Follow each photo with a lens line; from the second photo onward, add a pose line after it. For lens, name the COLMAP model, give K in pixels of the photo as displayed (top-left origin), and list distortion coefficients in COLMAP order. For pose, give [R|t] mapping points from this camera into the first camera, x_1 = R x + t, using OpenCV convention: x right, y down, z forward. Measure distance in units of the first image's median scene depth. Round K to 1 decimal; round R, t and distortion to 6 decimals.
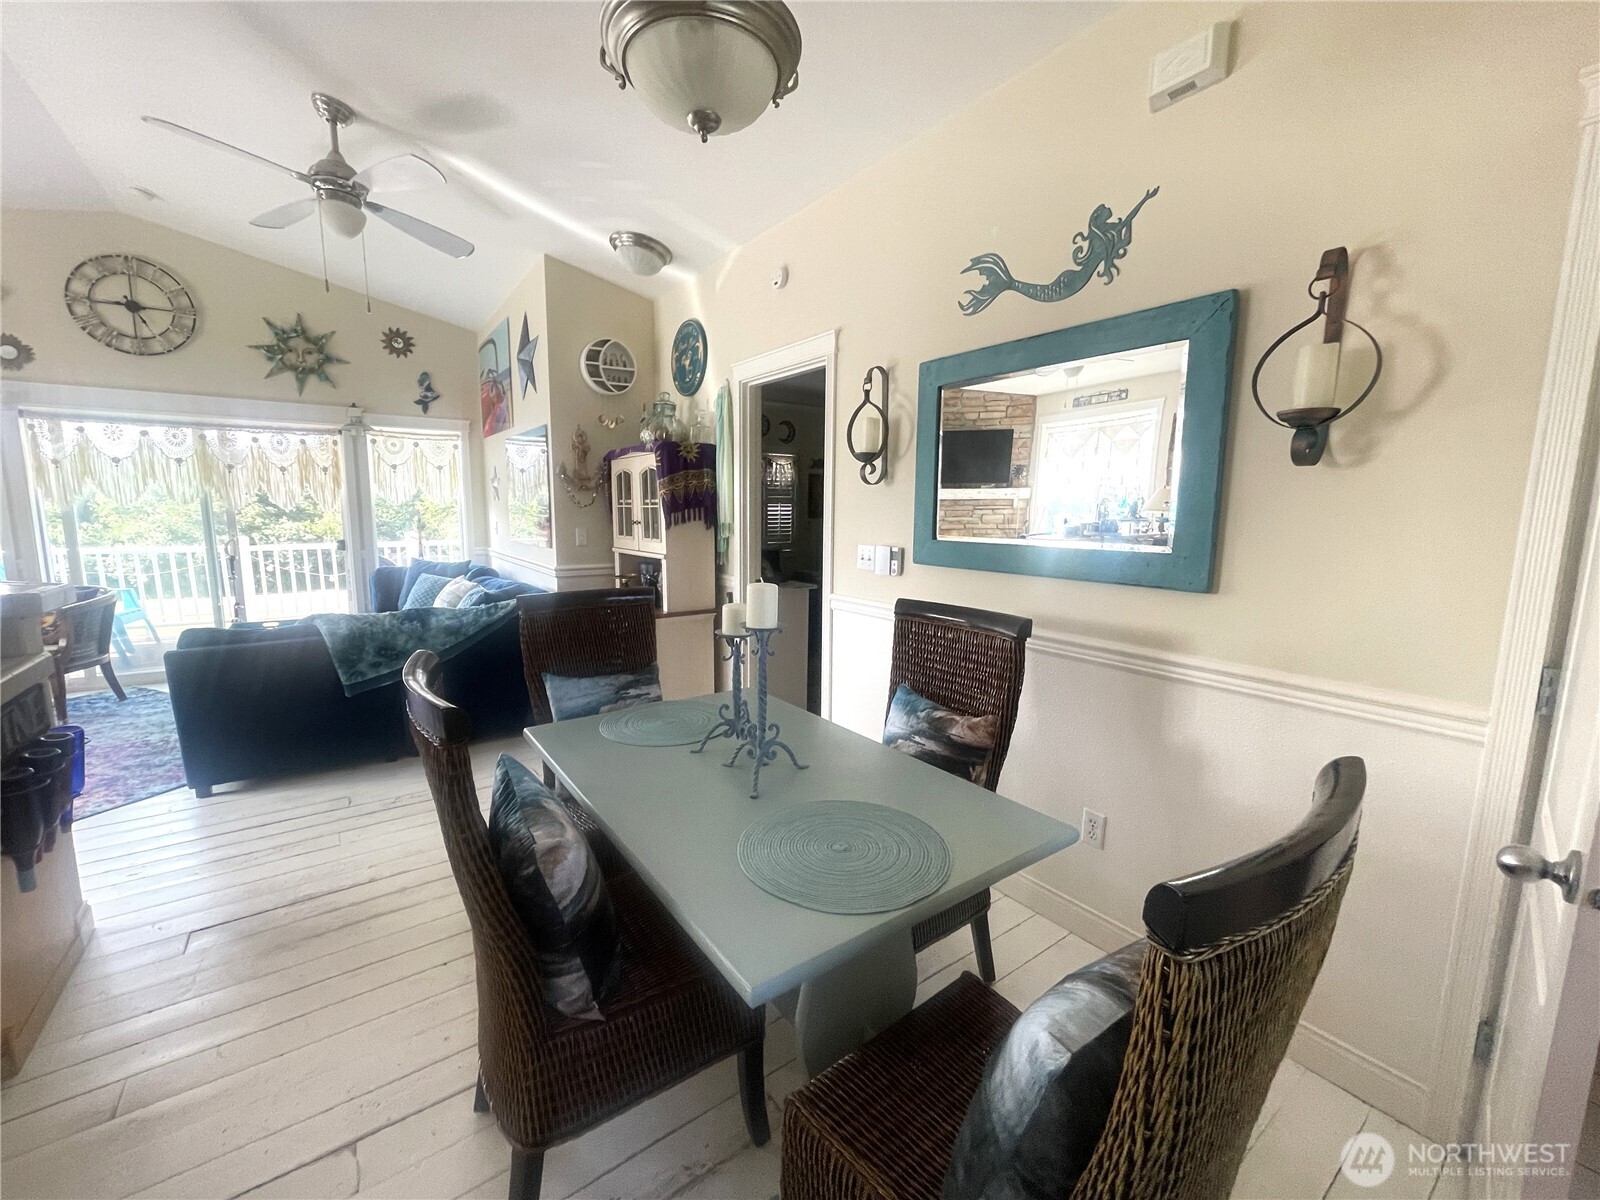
lens RADIAL K [[642.7, 0, 797.1], [0, 642.7, 599.8], [0, 0, 1]] dist [0.000581, -0.000240]
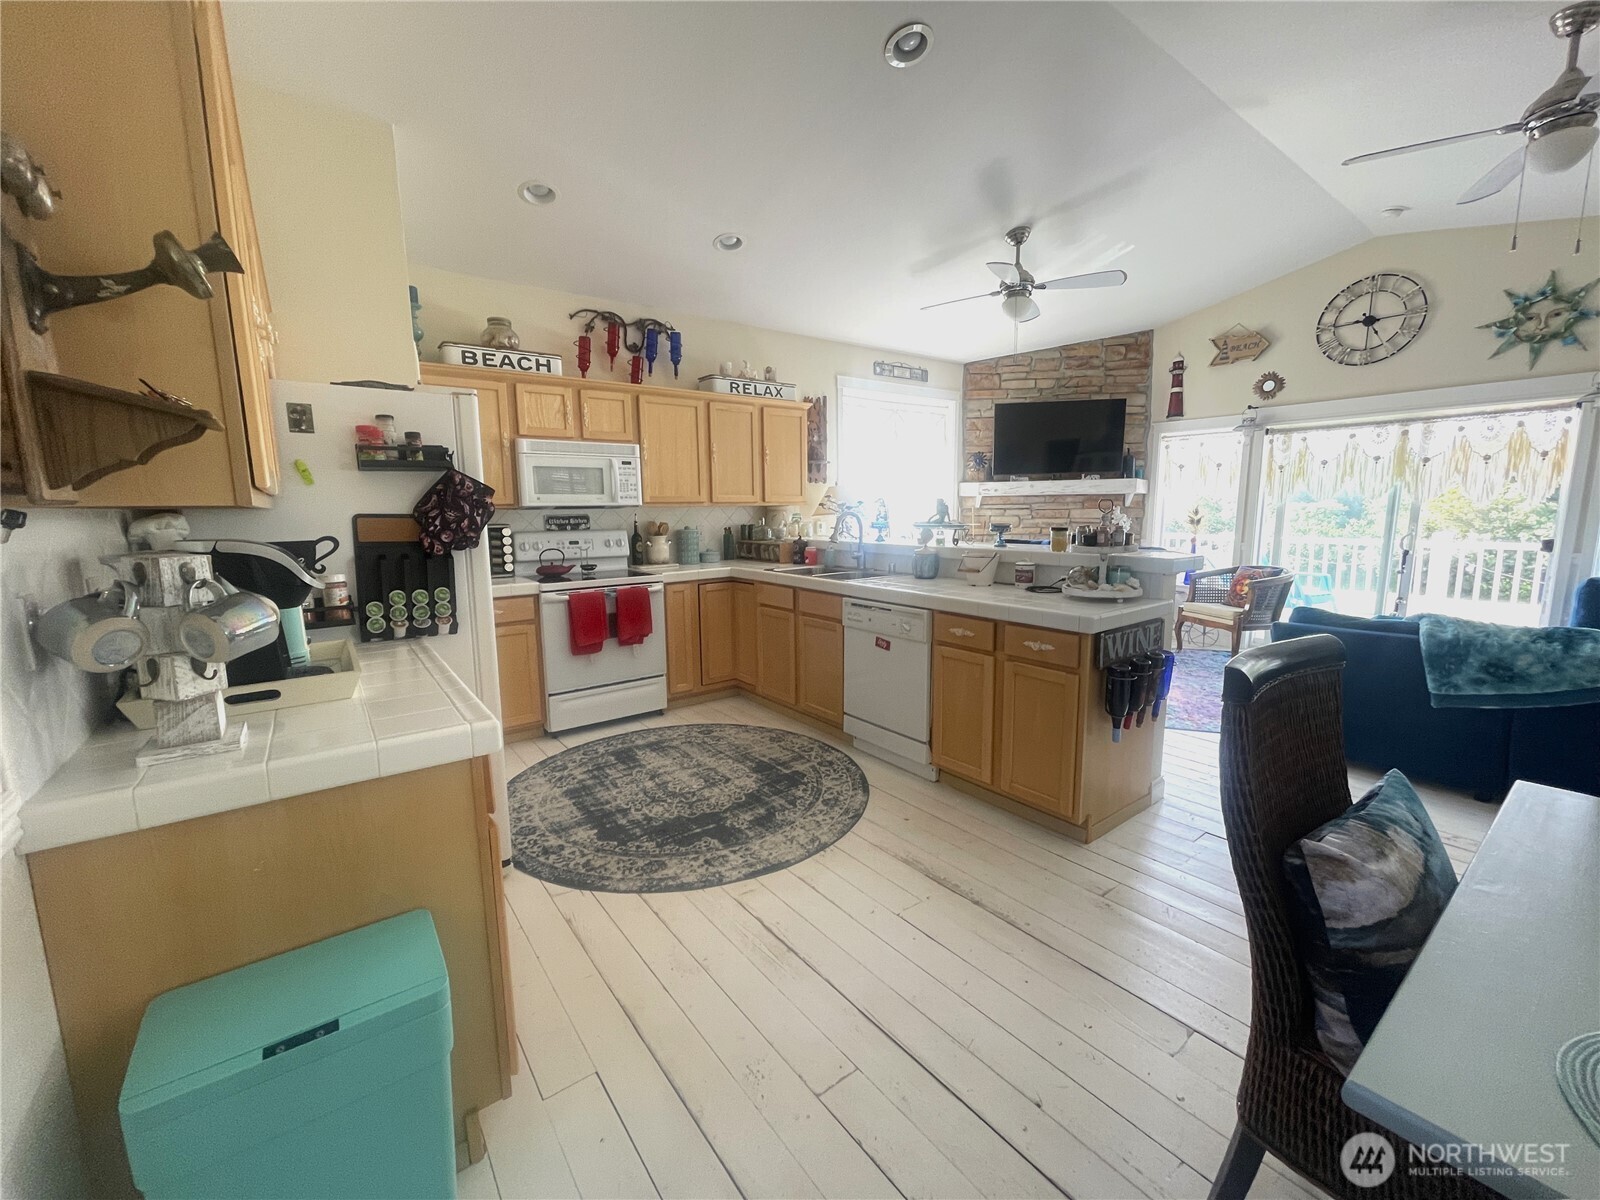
lens RADIAL K [[642.7, 0, 795.5], [0, 642.7, 599.0], [0, 0, 1]] dist [0.000581, -0.000240]
pose [[0.021455, 0.134557, -0.990674, 0.102218], [-0.131723, 0.982644, 0.130613, 0.000533], [0.991054, 0.127692, 0.038807, 0.034094]]
